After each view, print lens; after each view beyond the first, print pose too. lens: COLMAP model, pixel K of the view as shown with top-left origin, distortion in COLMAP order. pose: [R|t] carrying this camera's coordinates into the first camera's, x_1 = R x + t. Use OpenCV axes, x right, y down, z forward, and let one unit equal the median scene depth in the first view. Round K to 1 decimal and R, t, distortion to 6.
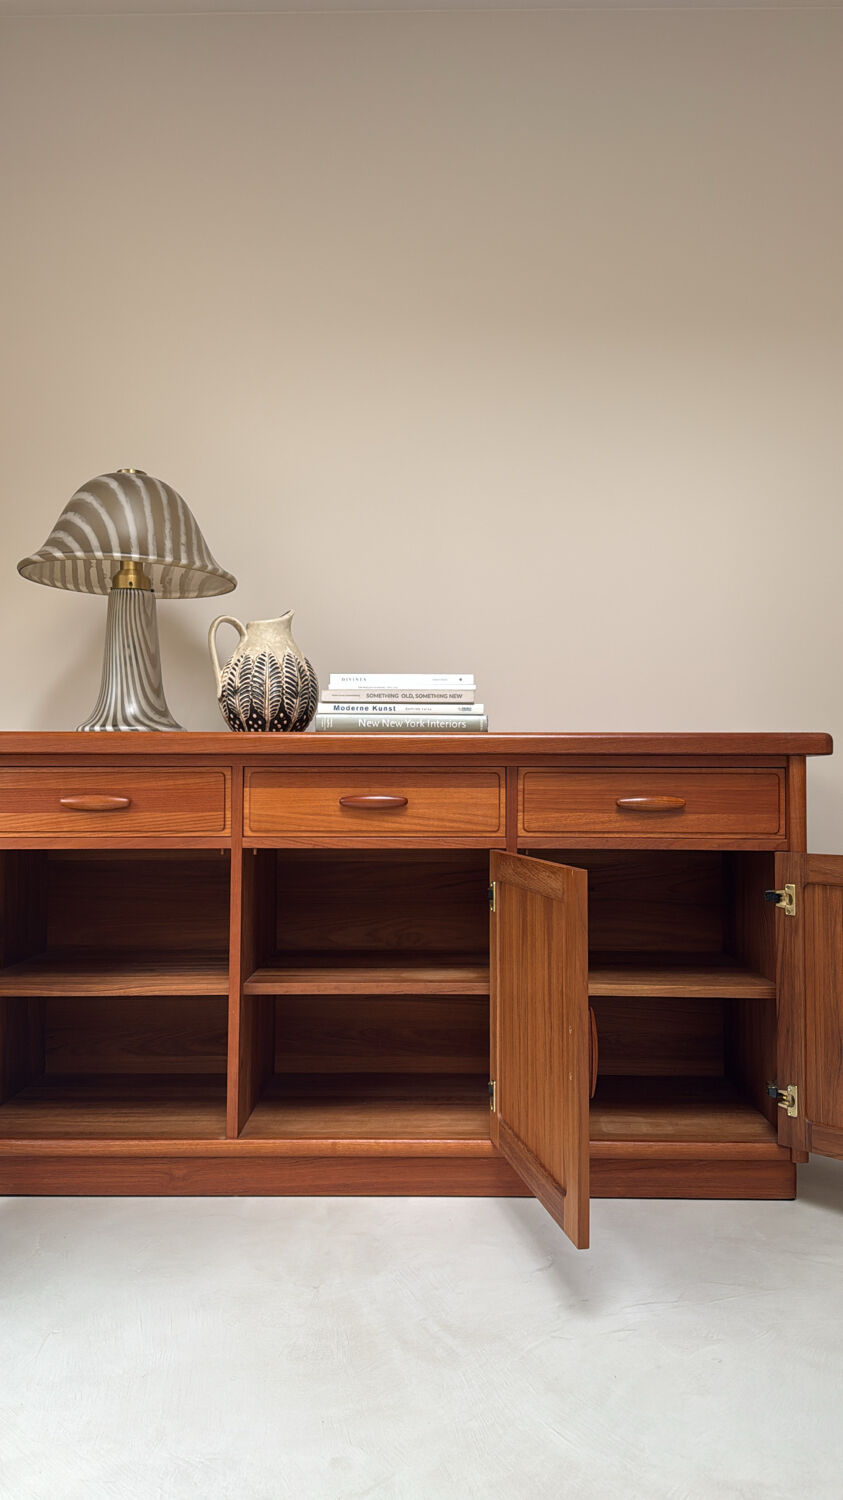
lens RADIAL K [[1112.5, 0, 421.5], [0, 1112.5, 750.0], [0, 0, 1]] dist [0.133441, -0.243298]
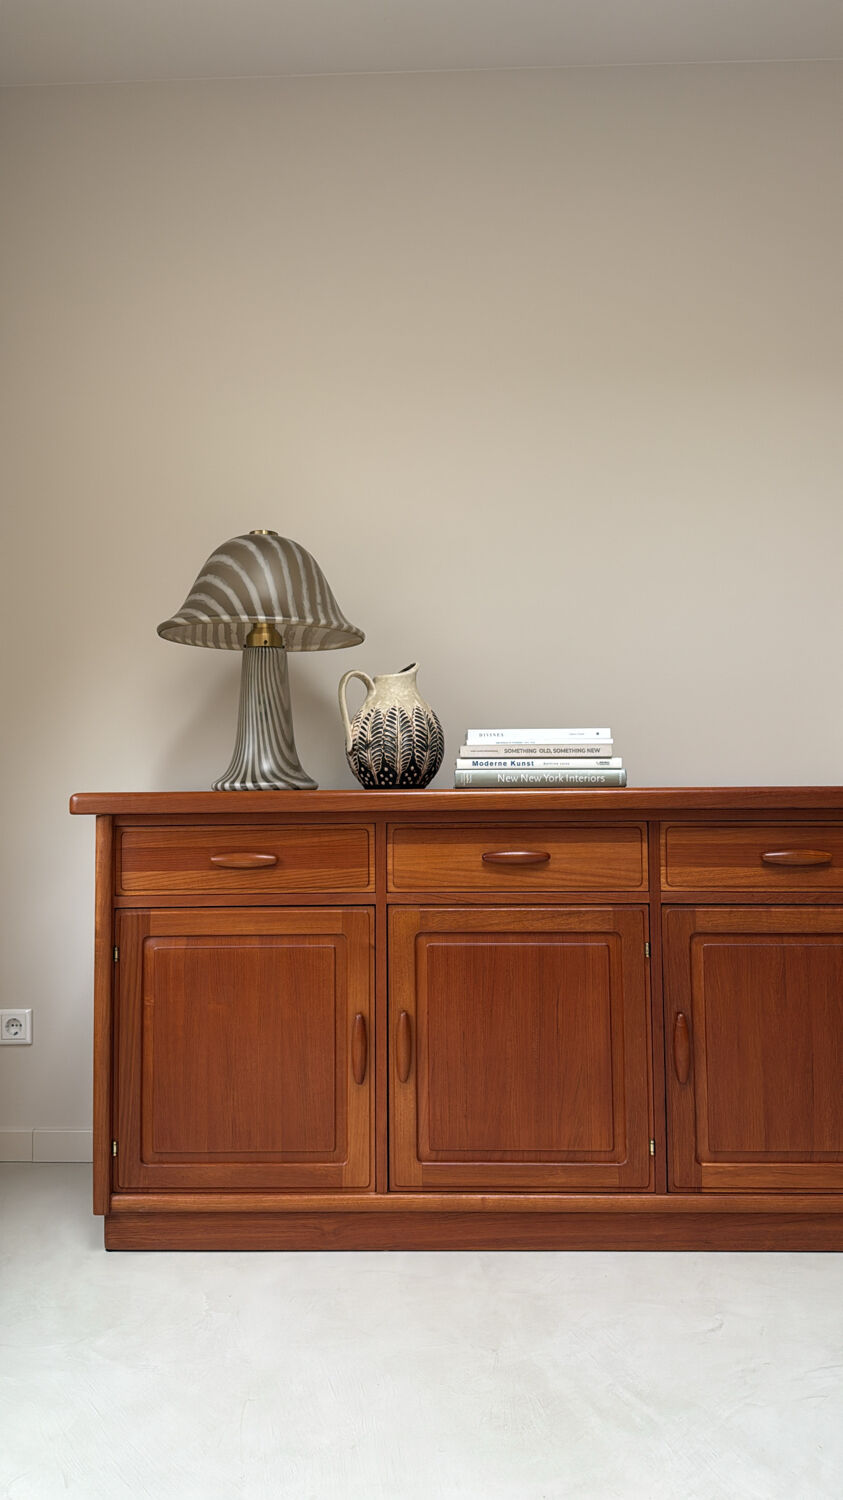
lens RADIAL K [[1112.5, 0, 421.5], [0, 1112.5, 750.0], [0, 0, 1]] dist [0.133441, -0.243298]
pose [[0.999645, -0.011856, -0.023877, -0.102365], [0.011562, 0.999856, -0.012420, -0.038710], [0.024021, 0.012139, 0.999638, -0.013054]]
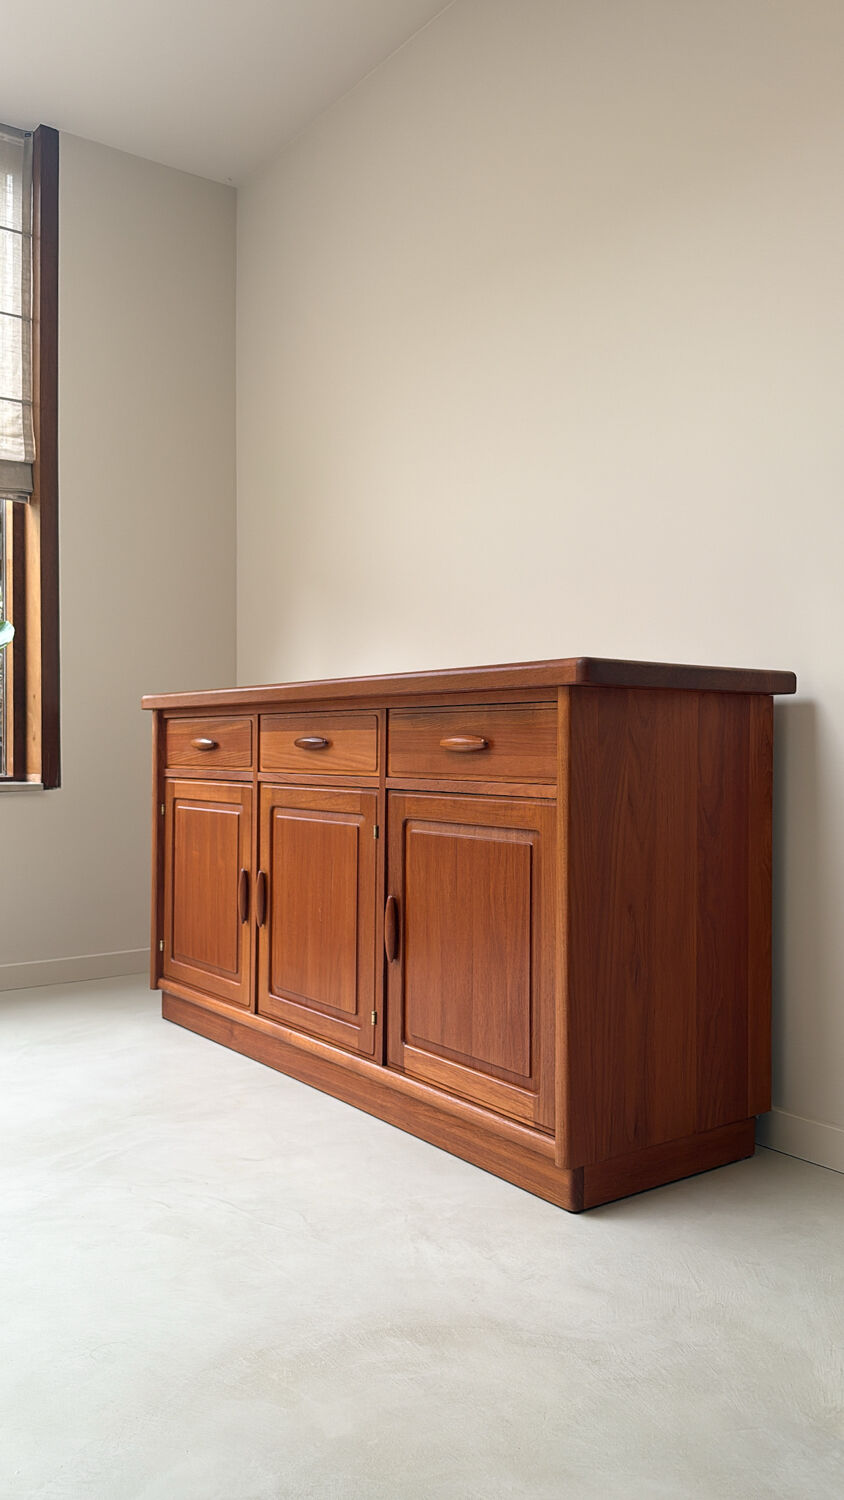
lens RADIAL K [[1126.5, 0, 427.9], [0, 1126.5, 752.0], [0, 0, 1]] dist [0.141162, -0.254734]
pose [[0.598869, 0.003635, -0.800839, 0.932192], [0.019906, 0.999613, 0.019423, 0.035486], [0.800600, -0.027573, 0.598565, 0.407328]]
